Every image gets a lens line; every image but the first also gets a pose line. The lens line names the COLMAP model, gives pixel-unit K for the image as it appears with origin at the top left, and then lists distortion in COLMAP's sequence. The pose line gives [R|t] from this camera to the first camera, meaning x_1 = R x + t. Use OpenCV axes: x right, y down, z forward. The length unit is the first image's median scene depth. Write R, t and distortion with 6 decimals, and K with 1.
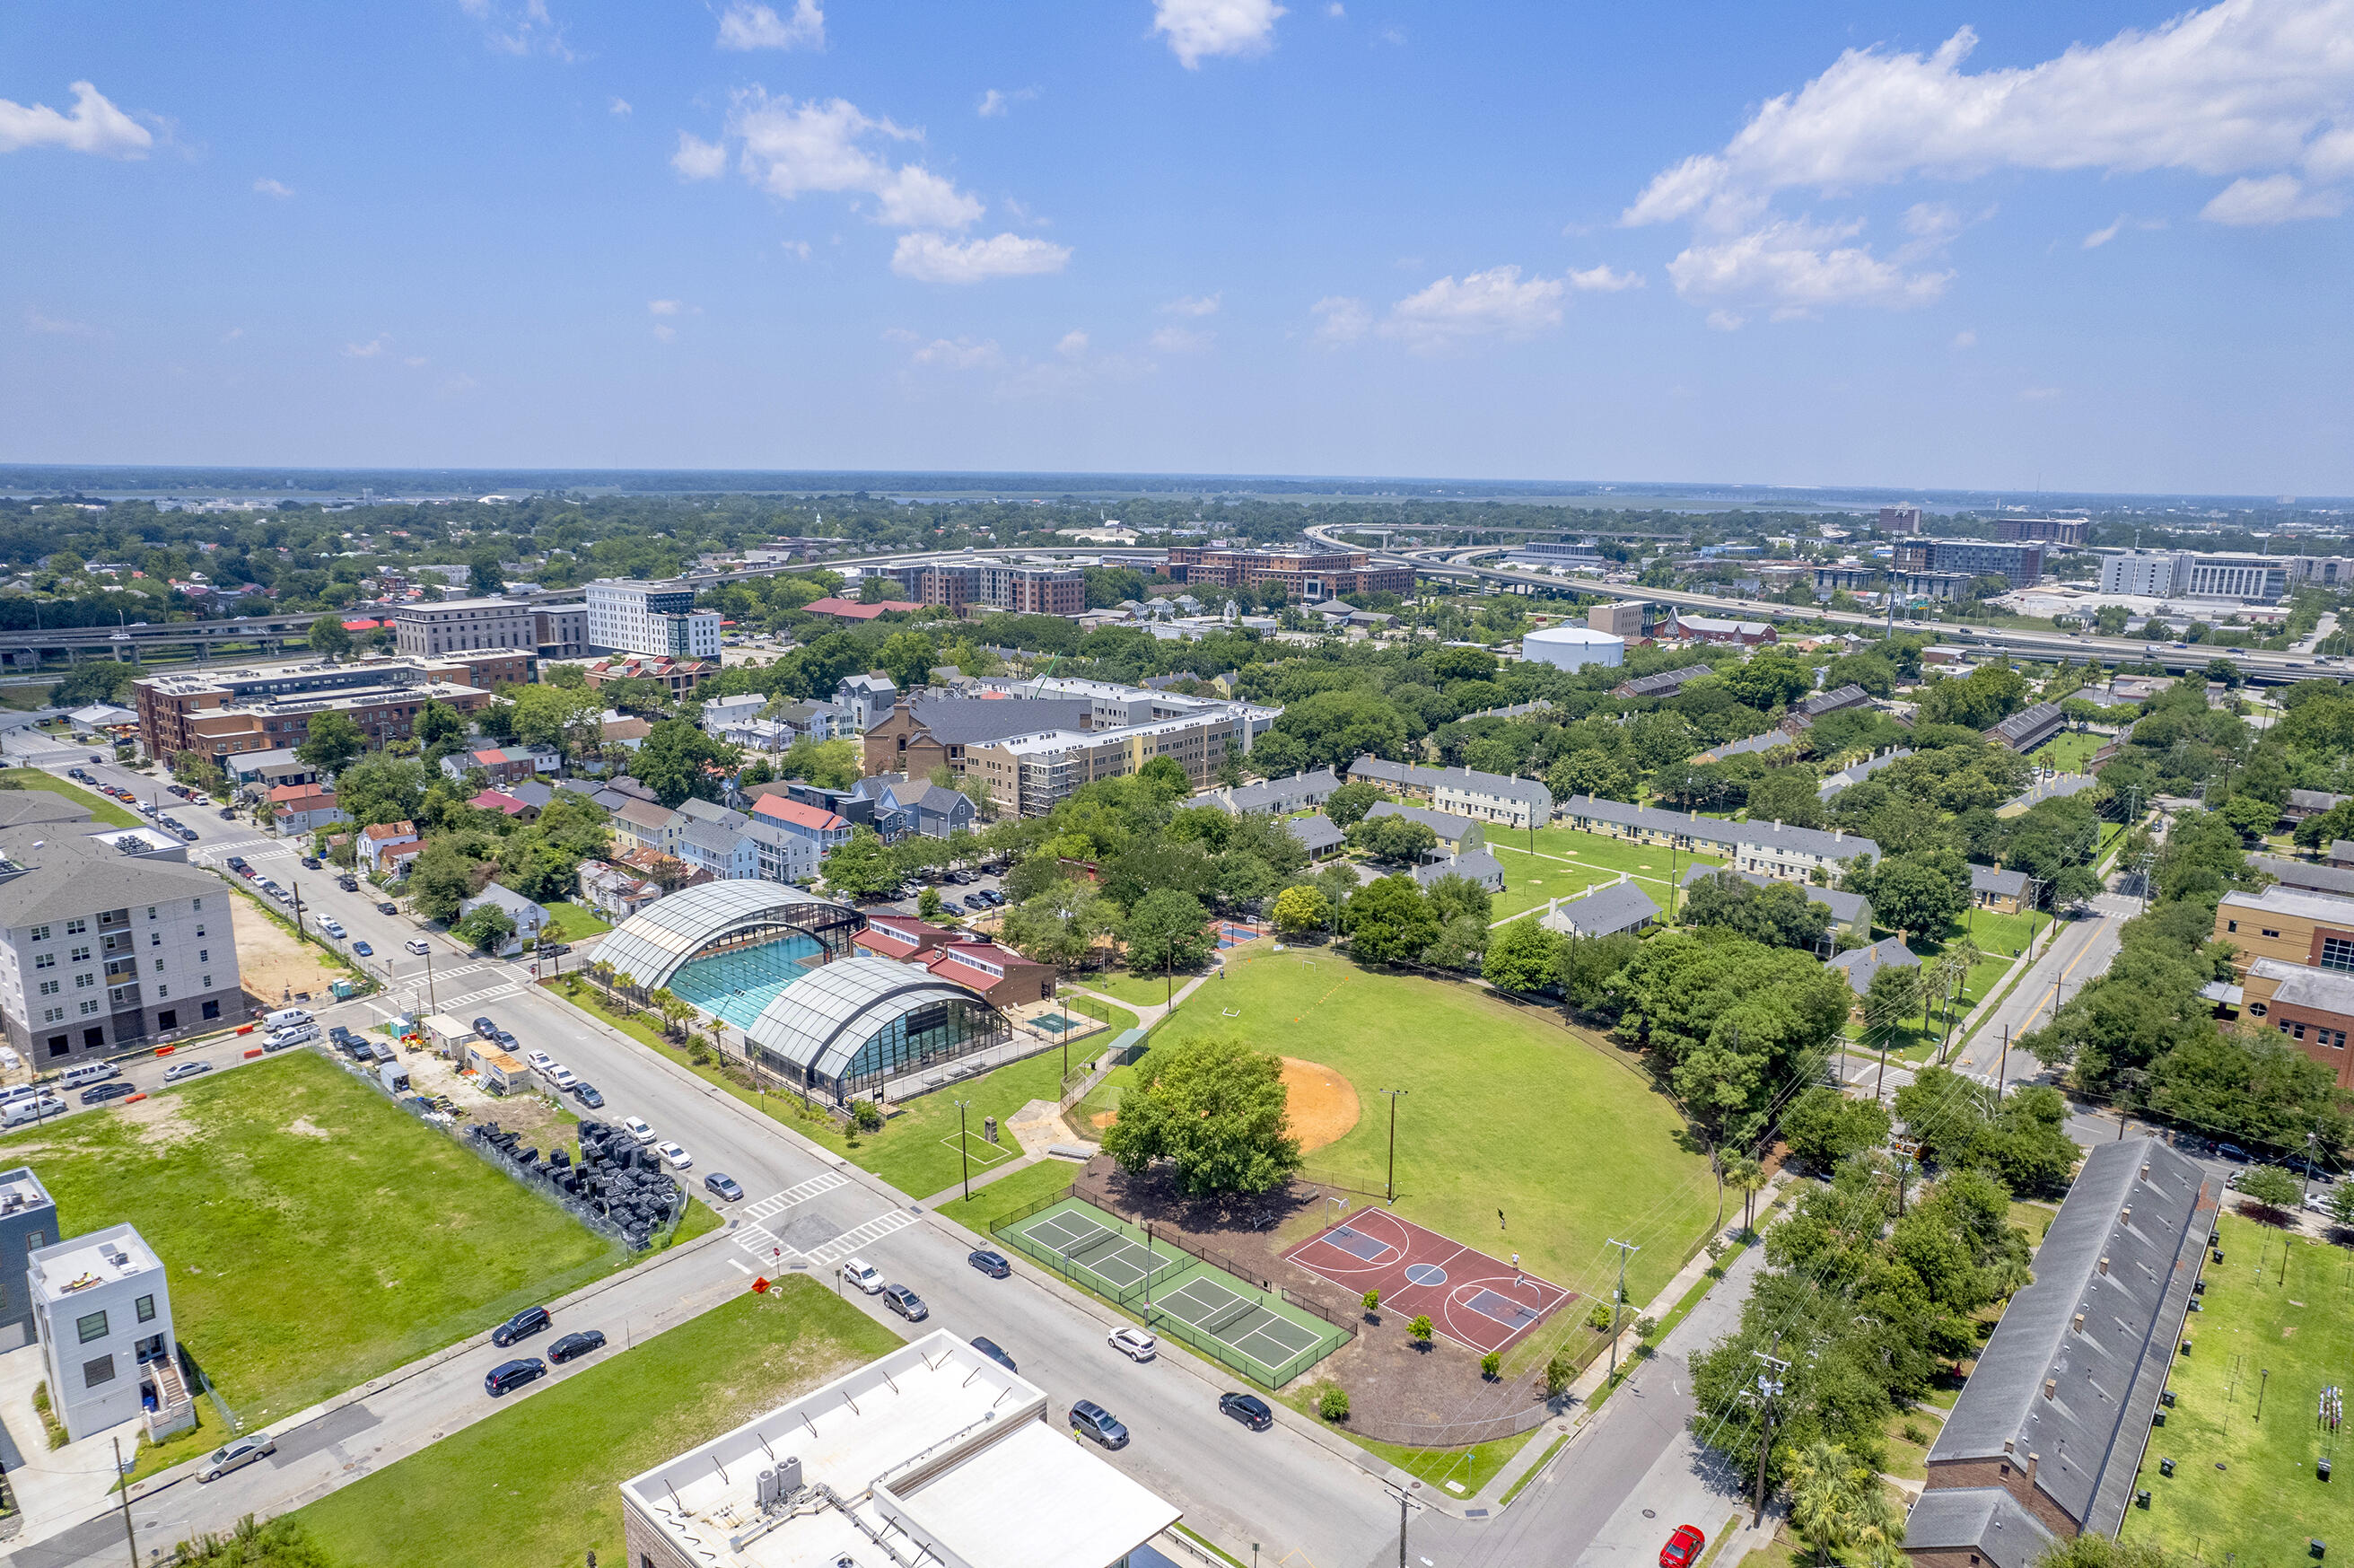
lens RADIAL K [[1483.1, 0, 1177.0], [0, 1483.1, 784.0], [0, 0, 1]] dist [-0.082327, 0.074732]
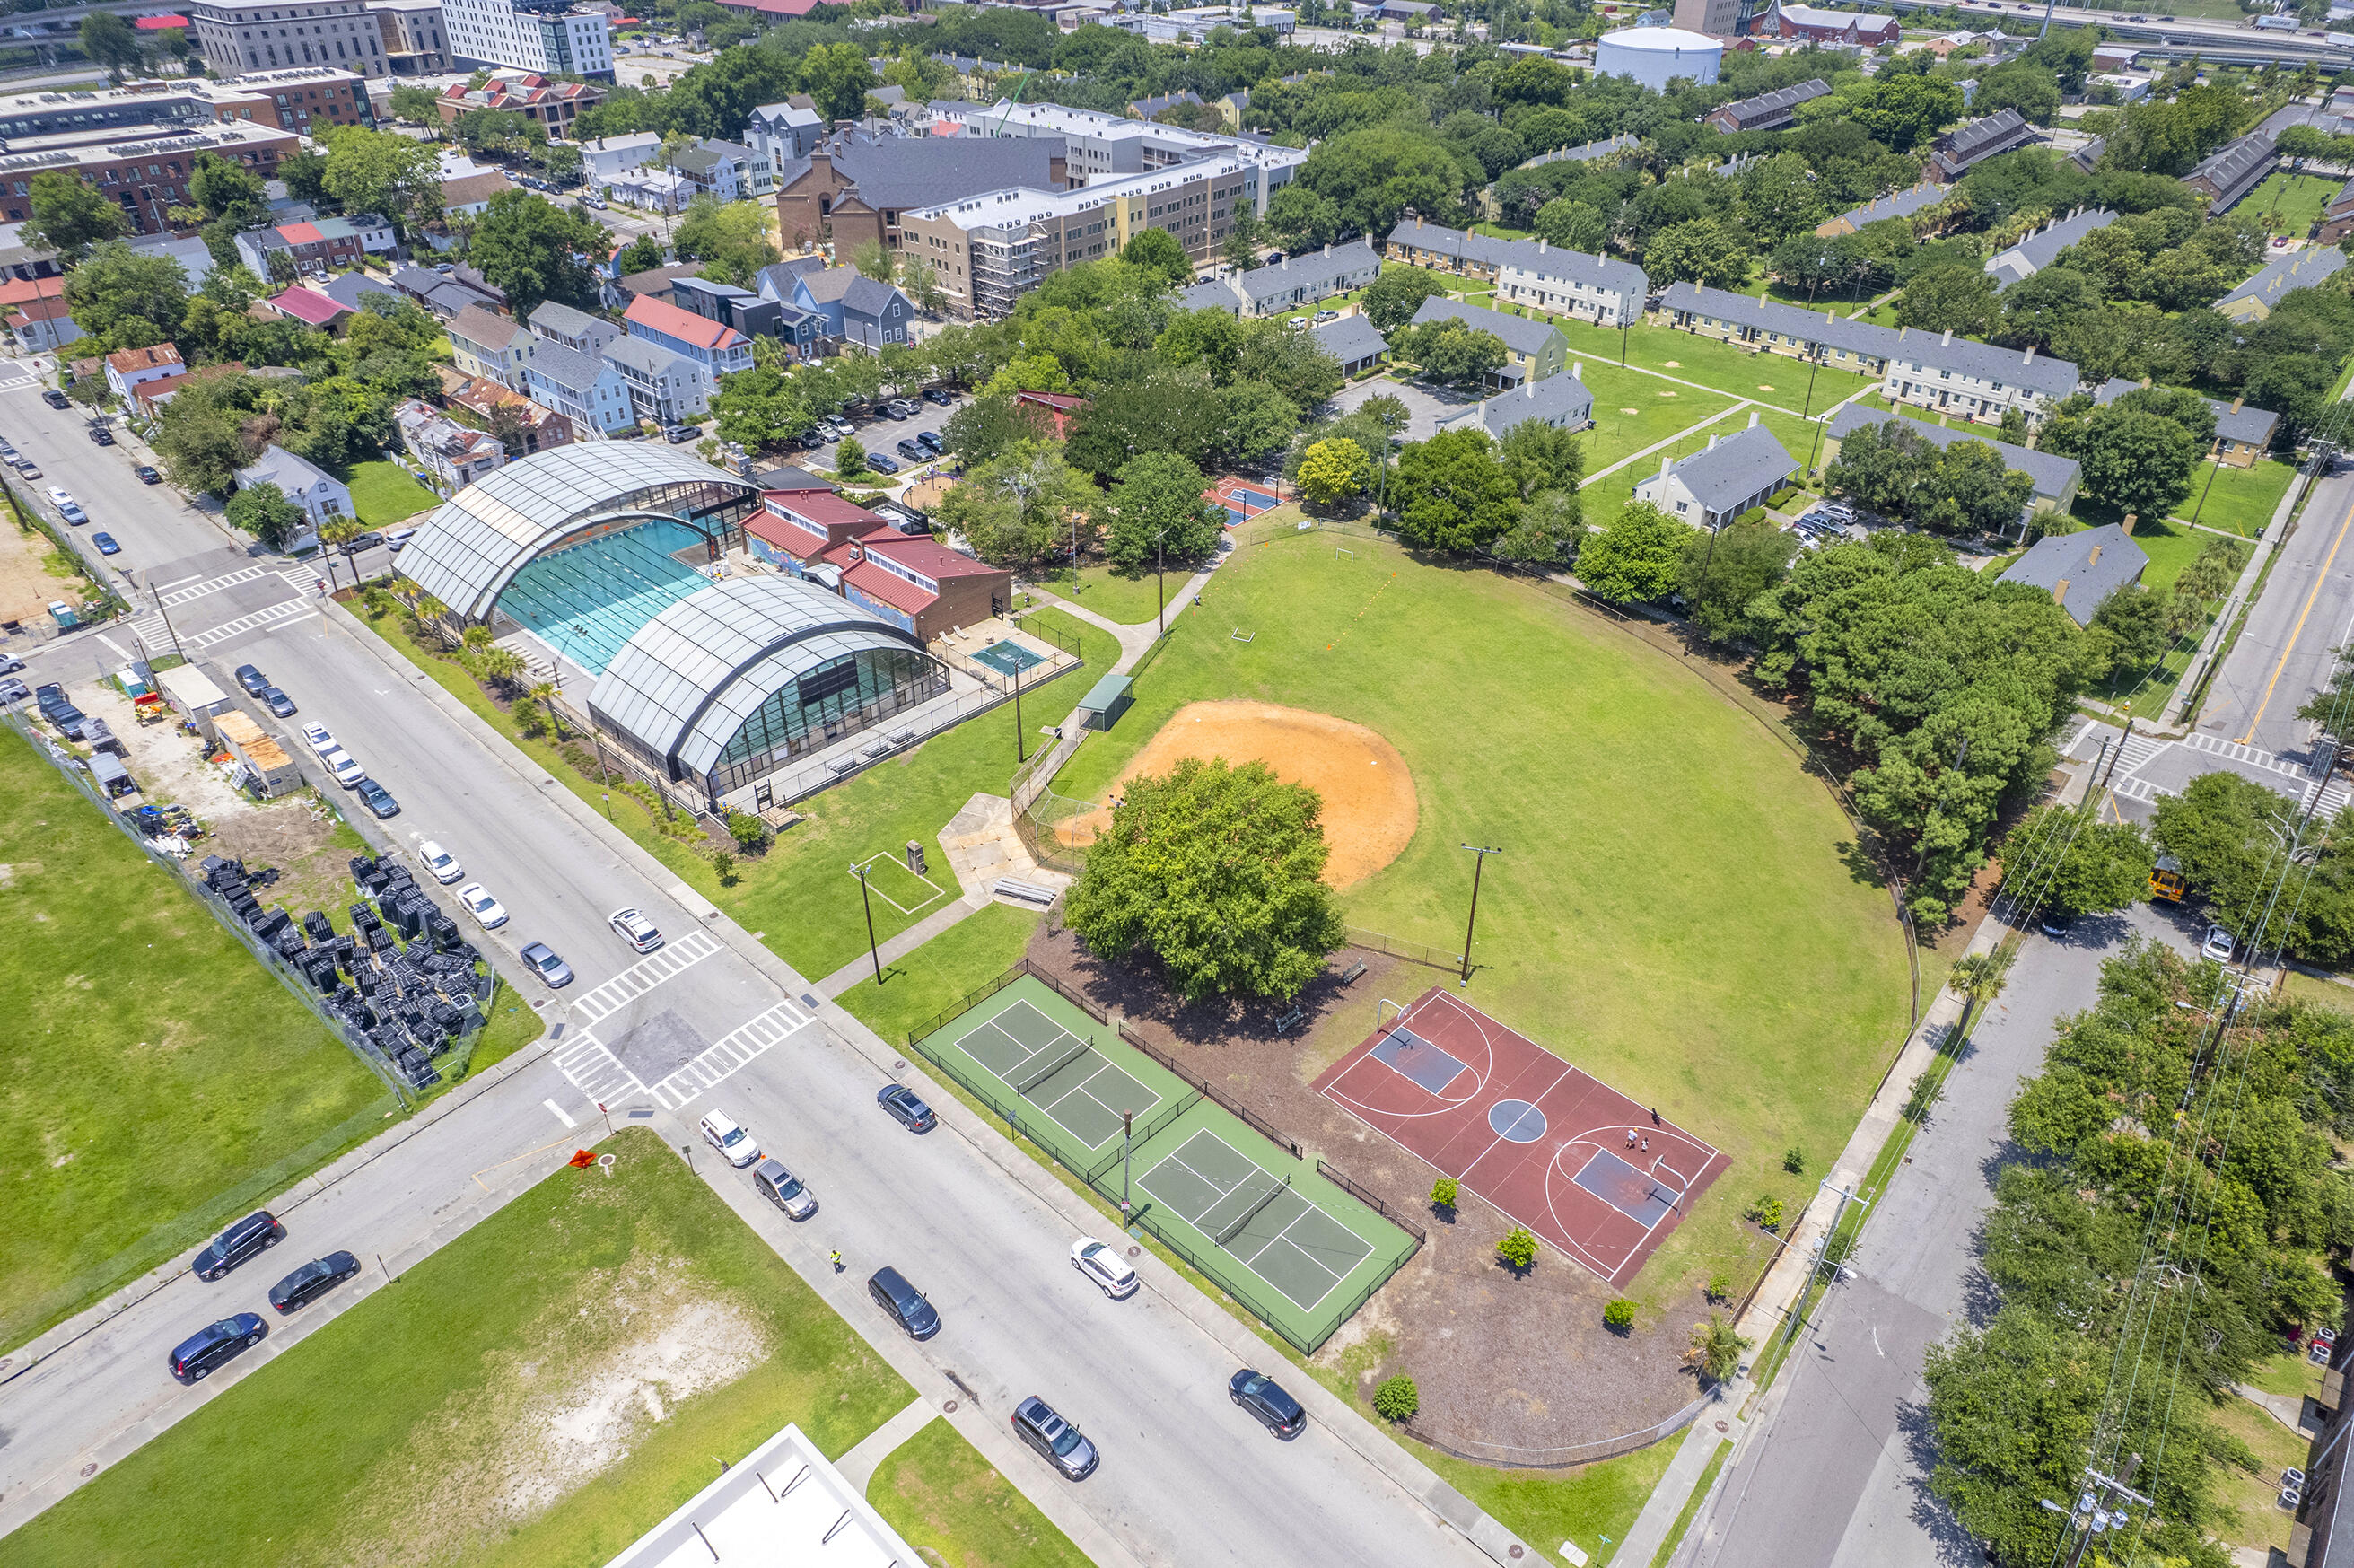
lens RADIAL K [[1483.1, 0, 1177.0], [0, 1483.1, 784.0], [0, 0, 1]] dist [-0.082327, 0.074732]
pose [[0.999995, -0.003006, -0.001156, 0.002855], [0.003220, 0.926136, 0.377176, -0.051468], [-0.000063, -0.377177, 0.926141, 0.230894]]
